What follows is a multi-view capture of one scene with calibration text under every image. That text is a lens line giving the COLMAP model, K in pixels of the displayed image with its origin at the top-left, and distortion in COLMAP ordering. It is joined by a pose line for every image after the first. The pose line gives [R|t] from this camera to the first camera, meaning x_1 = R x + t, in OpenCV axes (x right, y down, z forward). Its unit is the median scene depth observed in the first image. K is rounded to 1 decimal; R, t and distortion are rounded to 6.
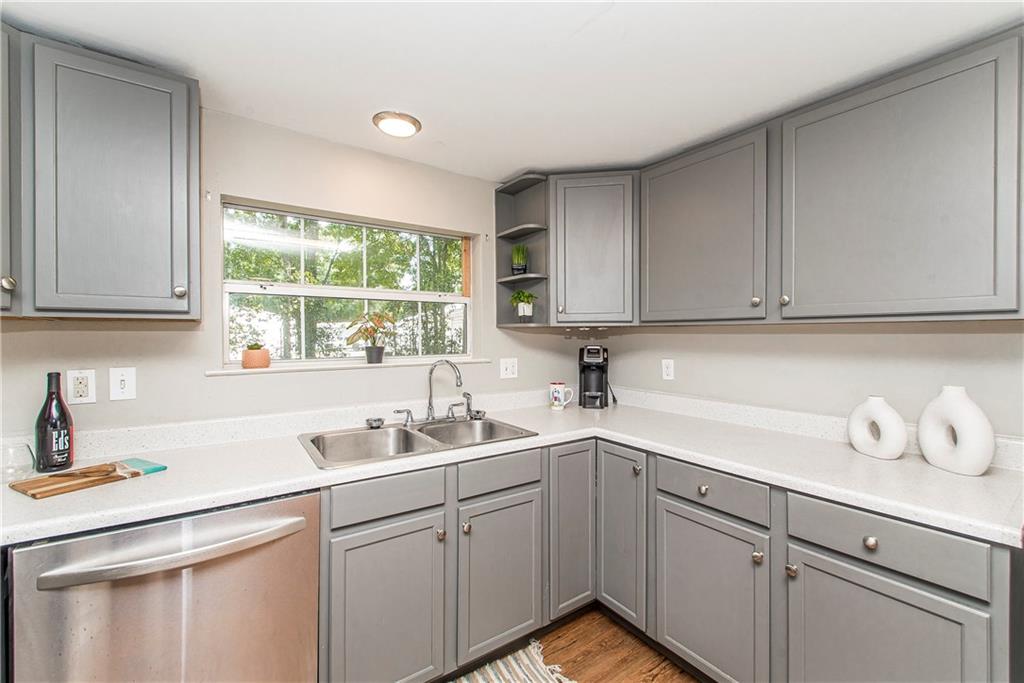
lens RADIAL K [[418.8, 0, 519.1], [0, 418.8, 336.8], [0, 0, 1]] dist [0.000043, -0.001949]
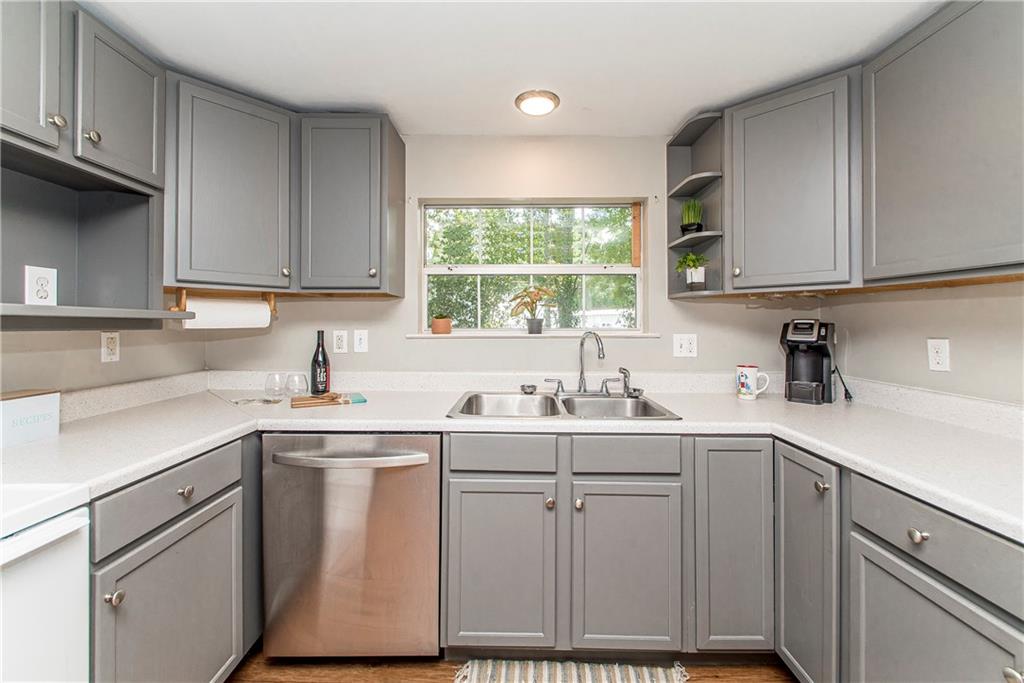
lens RADIAL K [[418.8, 0, 520.1], [0, 418.8, 321.5], [0, 0, 1]] dist [0.000043, -0.001949]
pose [[0.813607, -0.000919, -0.581414, 0.249053], [-0.003666, 0.999971, -0.006711, 0.040269], [0.581403, 0.007592, 0.813580, 0.117770]]
